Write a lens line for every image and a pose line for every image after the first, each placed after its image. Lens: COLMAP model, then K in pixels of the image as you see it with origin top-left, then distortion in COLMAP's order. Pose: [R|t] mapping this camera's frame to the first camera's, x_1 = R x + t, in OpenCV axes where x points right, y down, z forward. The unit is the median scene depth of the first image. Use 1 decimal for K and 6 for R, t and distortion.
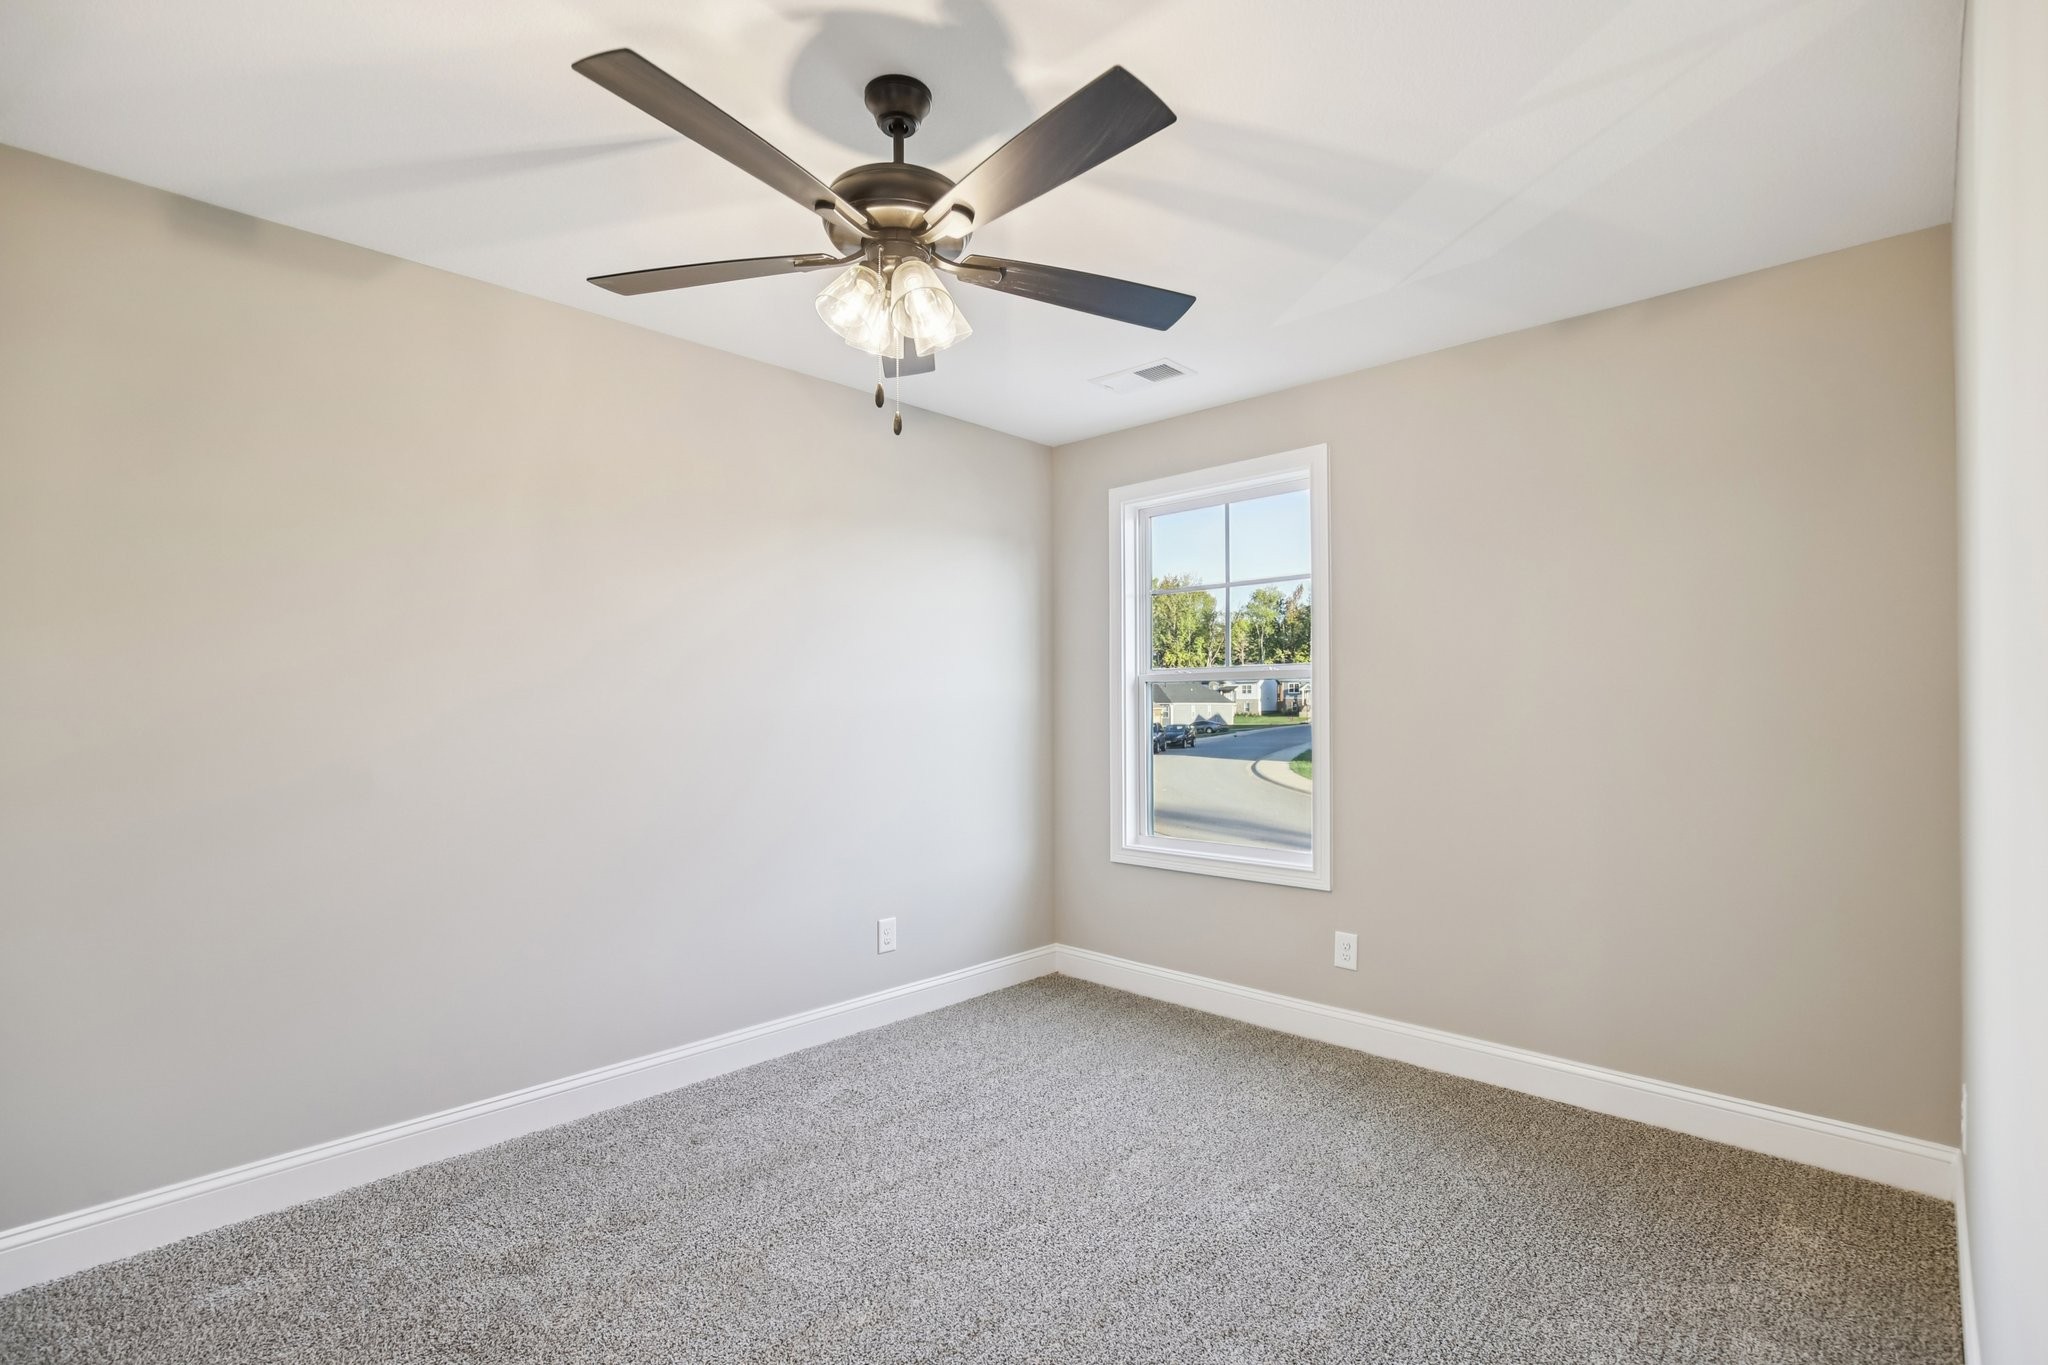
lens RADIAL K [[960.6, 0, 1028.3], [0, 960.6, 703.6], [0, 0, 1]] dist [-0.015570, 0.001719]
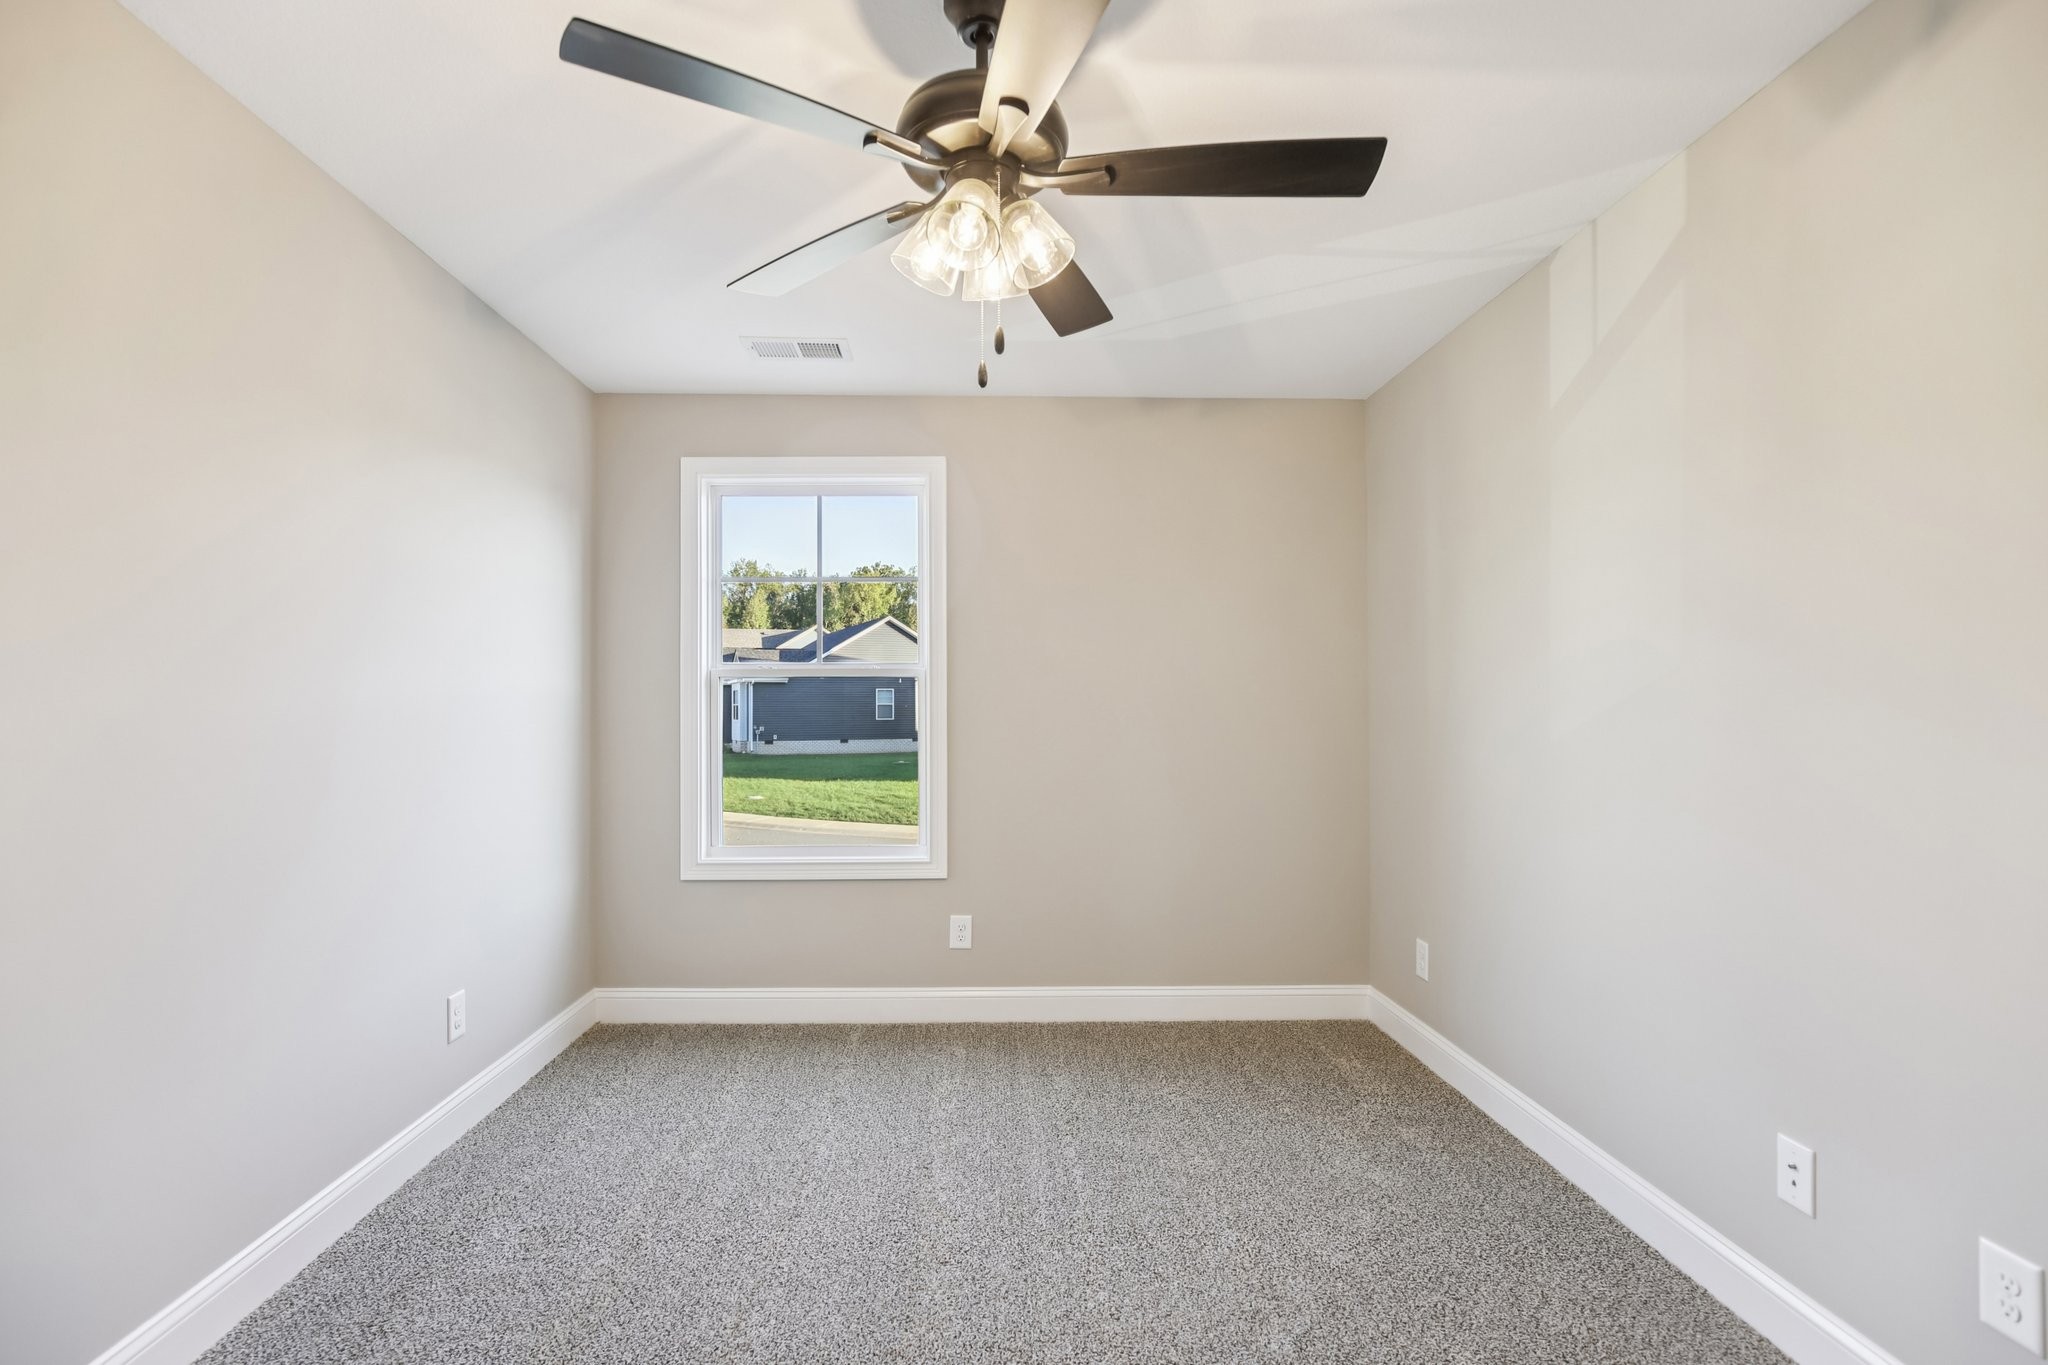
lens RADIAL K [[960.6, 0, 1018.6], [0, 960.6, 693.0], [0, 0, 1]] dist [-0.015570, 0.001719]
pose [[0.703892, 0.011685, 0.710211, -0.366239], [-0.004223, 0.999916, -0.012266, 0.003127], [-0.710295, 0.005634, 0.703882, 0.185379]]
